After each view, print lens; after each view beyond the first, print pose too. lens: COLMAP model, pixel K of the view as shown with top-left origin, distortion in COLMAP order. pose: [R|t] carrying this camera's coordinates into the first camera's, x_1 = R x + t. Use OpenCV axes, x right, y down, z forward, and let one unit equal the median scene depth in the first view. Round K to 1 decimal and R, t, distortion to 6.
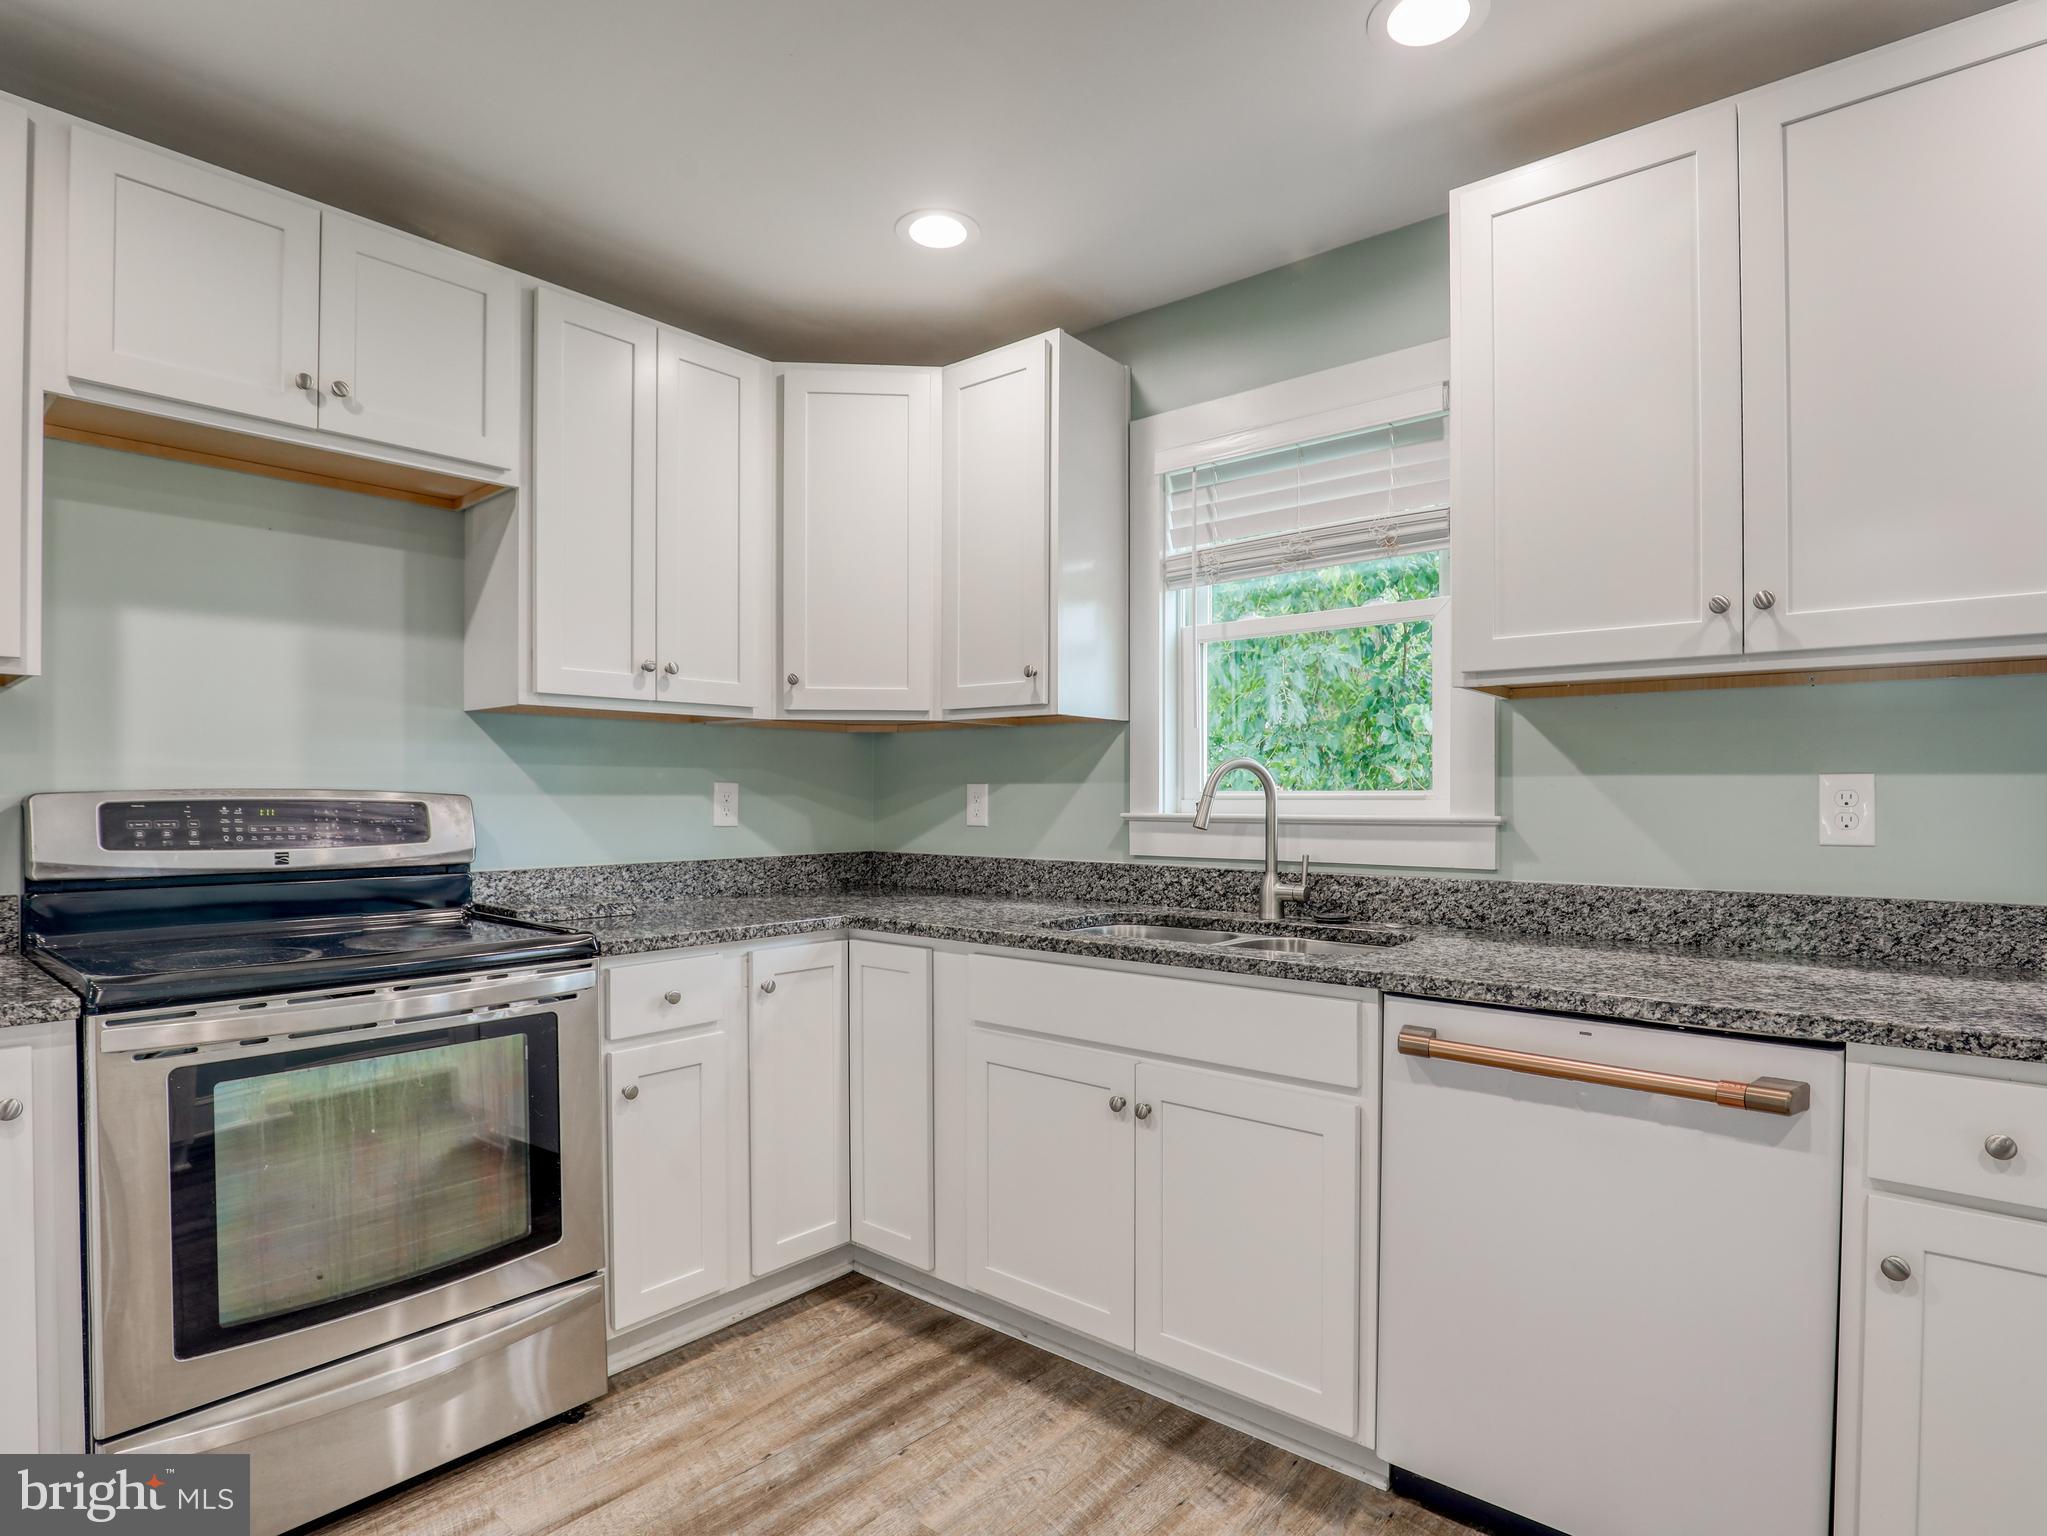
lens RADIAL K [[1090.8, 0, 1011.5], [0, 1090.8, 797.9], [0, 0, 1]] dist [-0.036369, 0.003142]
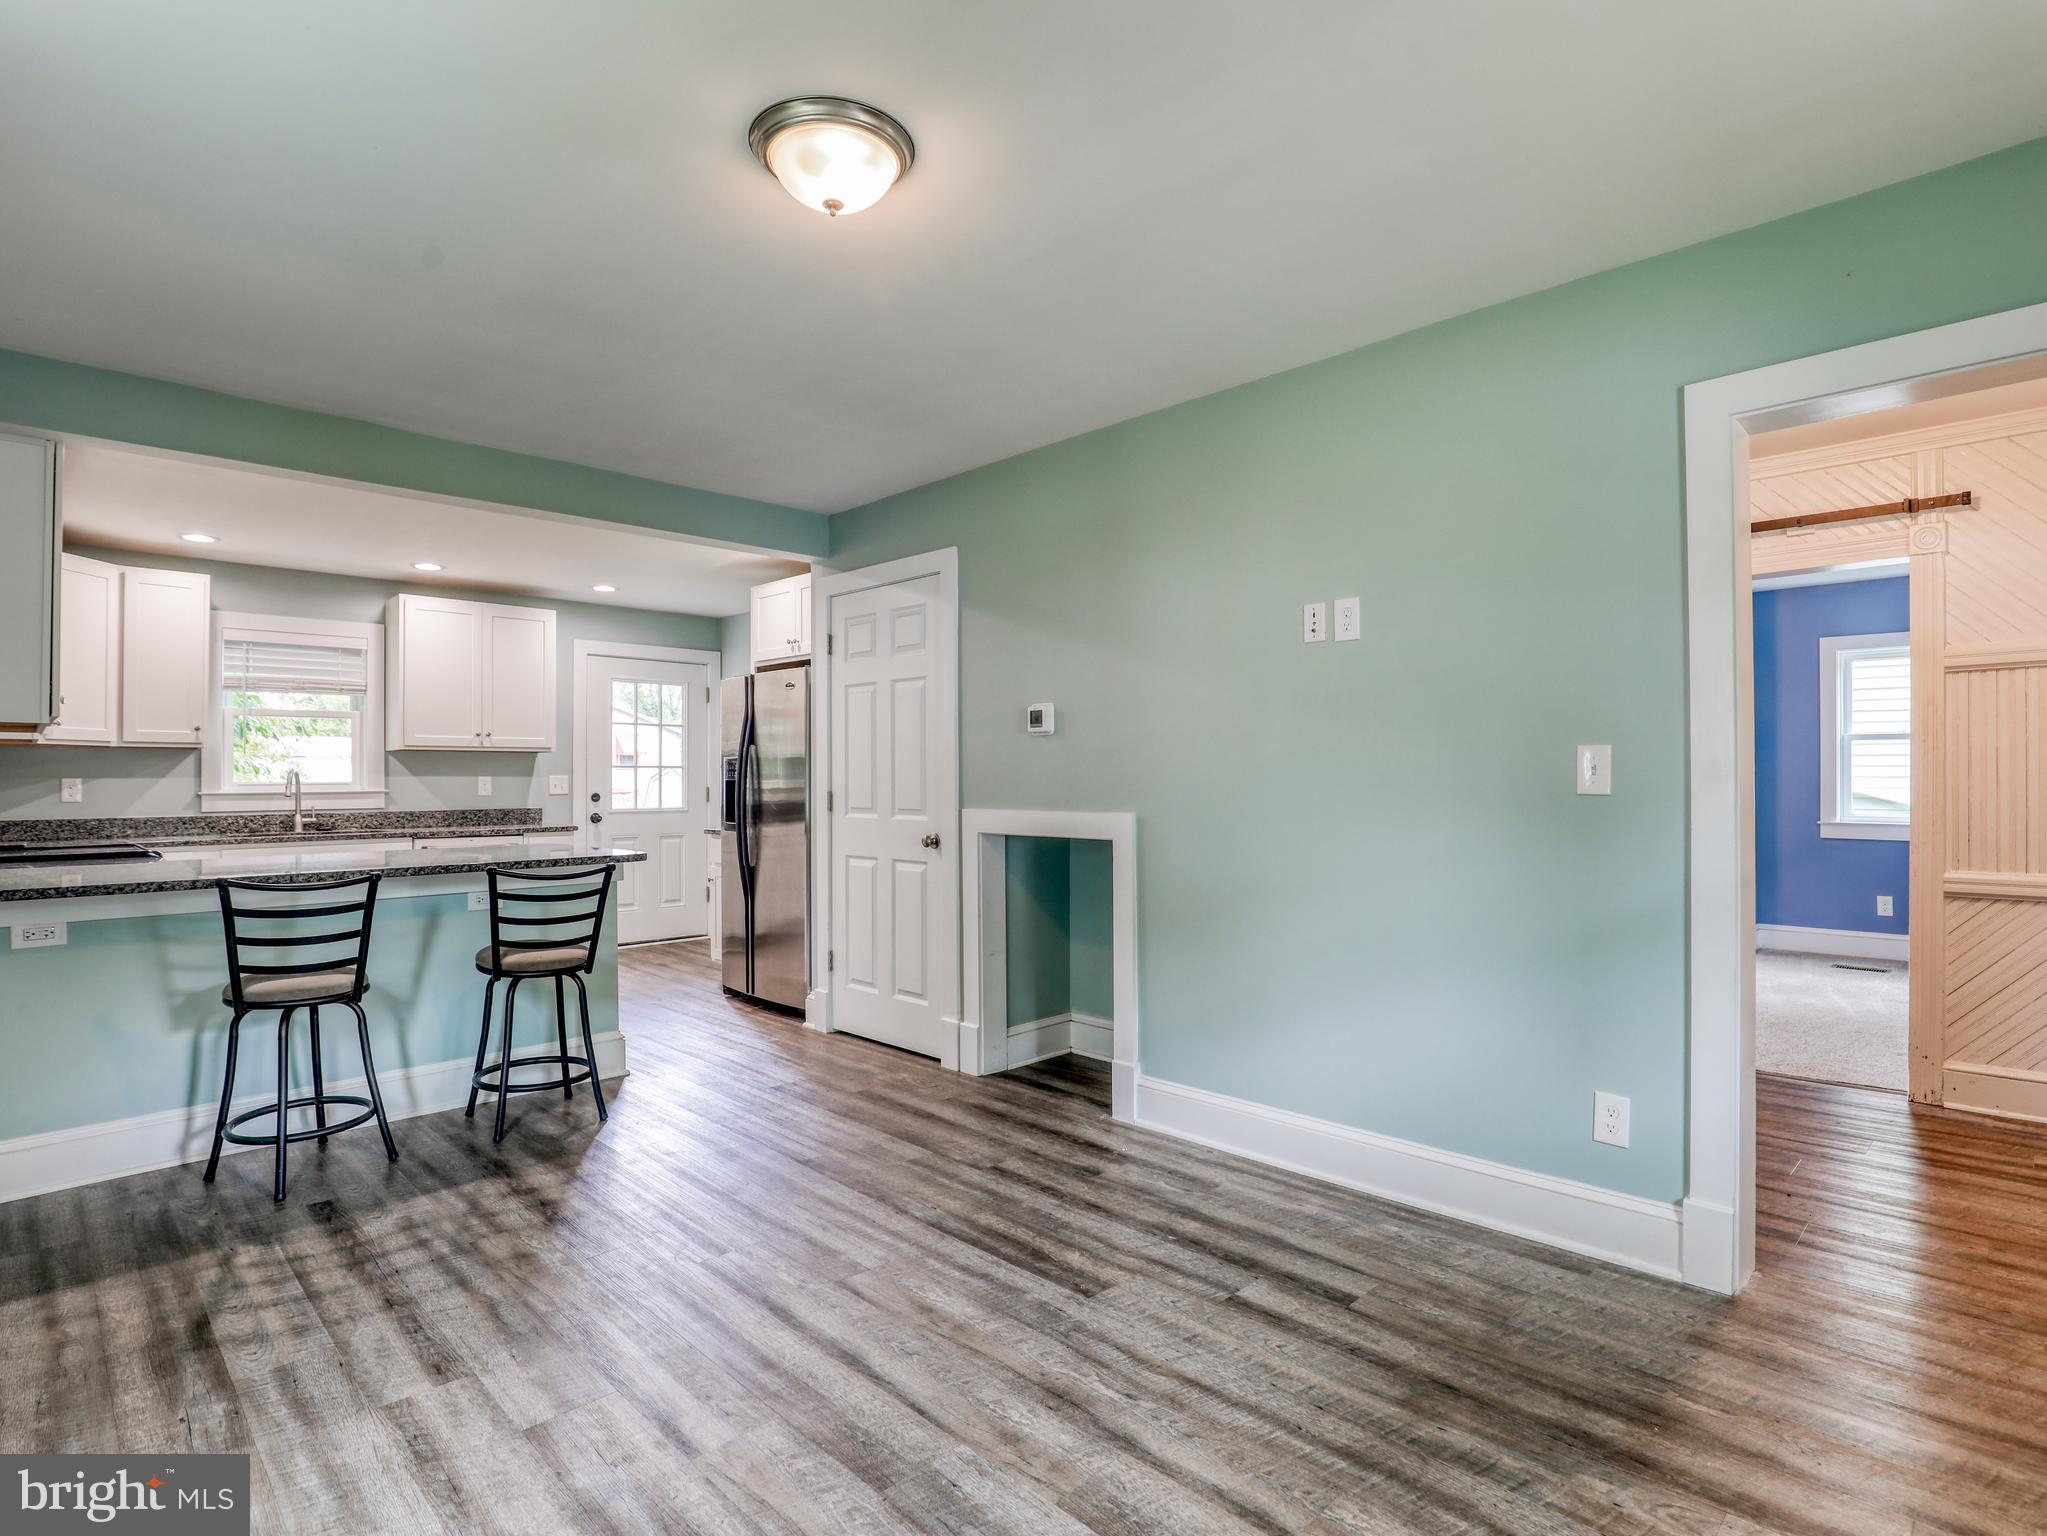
lens RADIAL K [[1052.2, 0, 1020.2], [0, 1052.2, 764.4], [0, 0, 1]] dist [-0.037716, 0.004990]
pose [[0.086947, 0.012040, 0.996140, -2.351973], [0.008315, 0.999883, -0.012811, -0.002080], [-0.996178, 0.009397, 0.086836, -1.036995]]
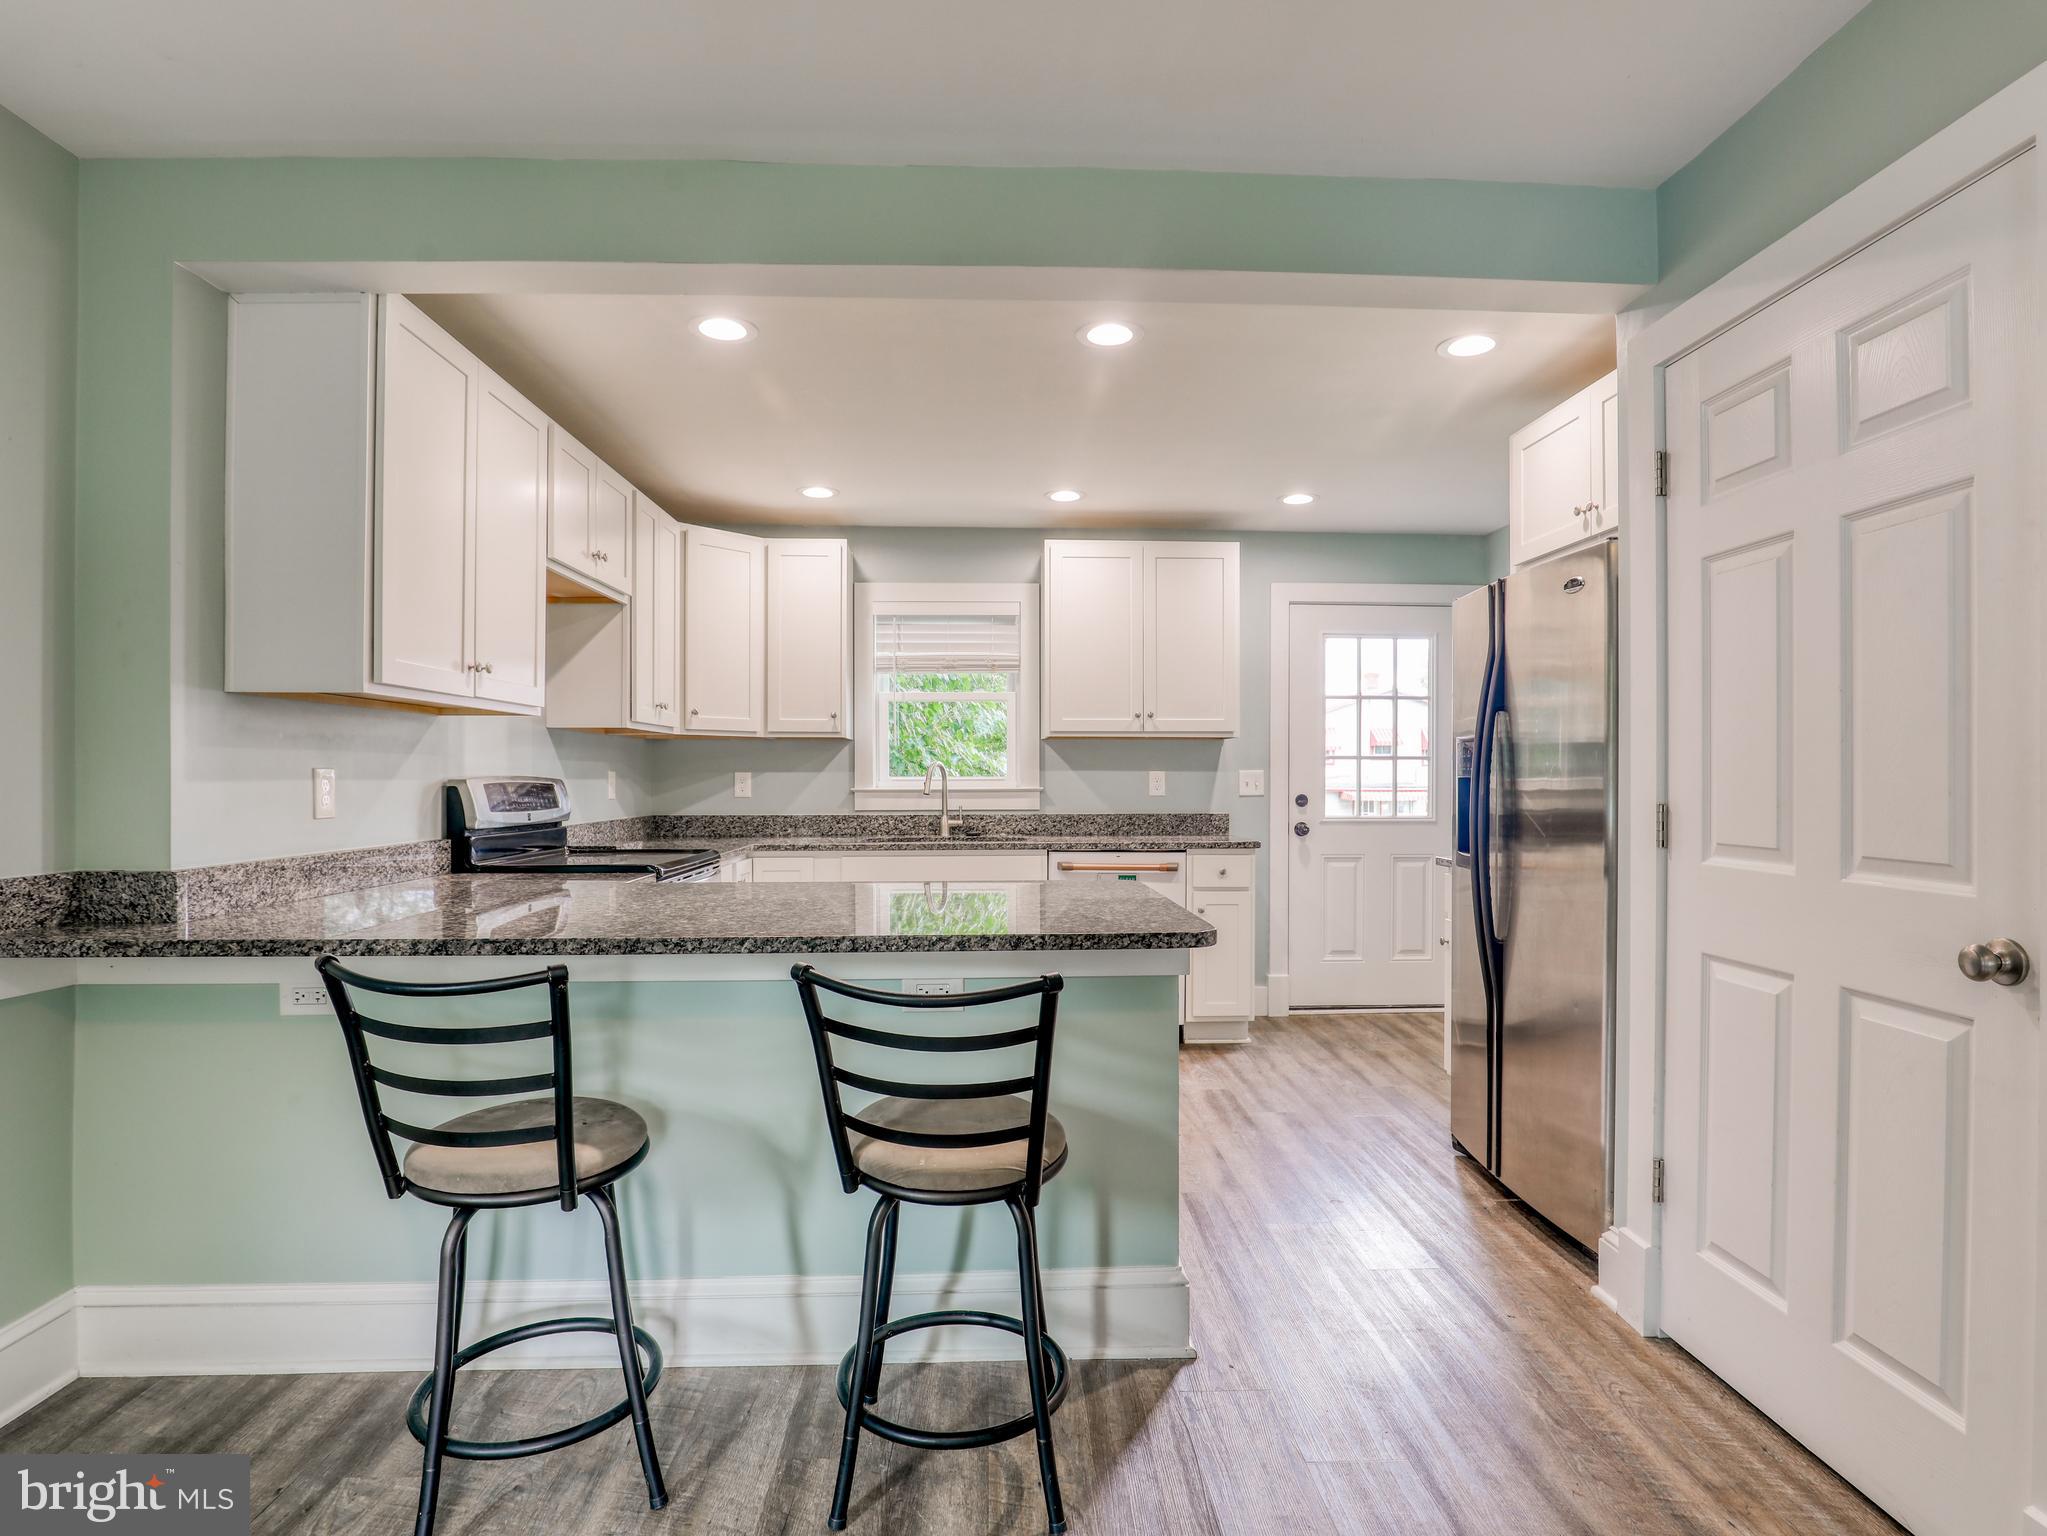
lens RADIAL K [[1052.2, 0, 1024.8], [0, 1052.2, 780.3], [0, 0, 1]] dist [-0.037716, 0.004990]
pose [[0.738032, -0.002171, 0.674762, -1.215903], [0.002132, 0.999997, 0.000886, -0.001012], [-0.674762, 0.000785, 0.738035, -0.743133]]
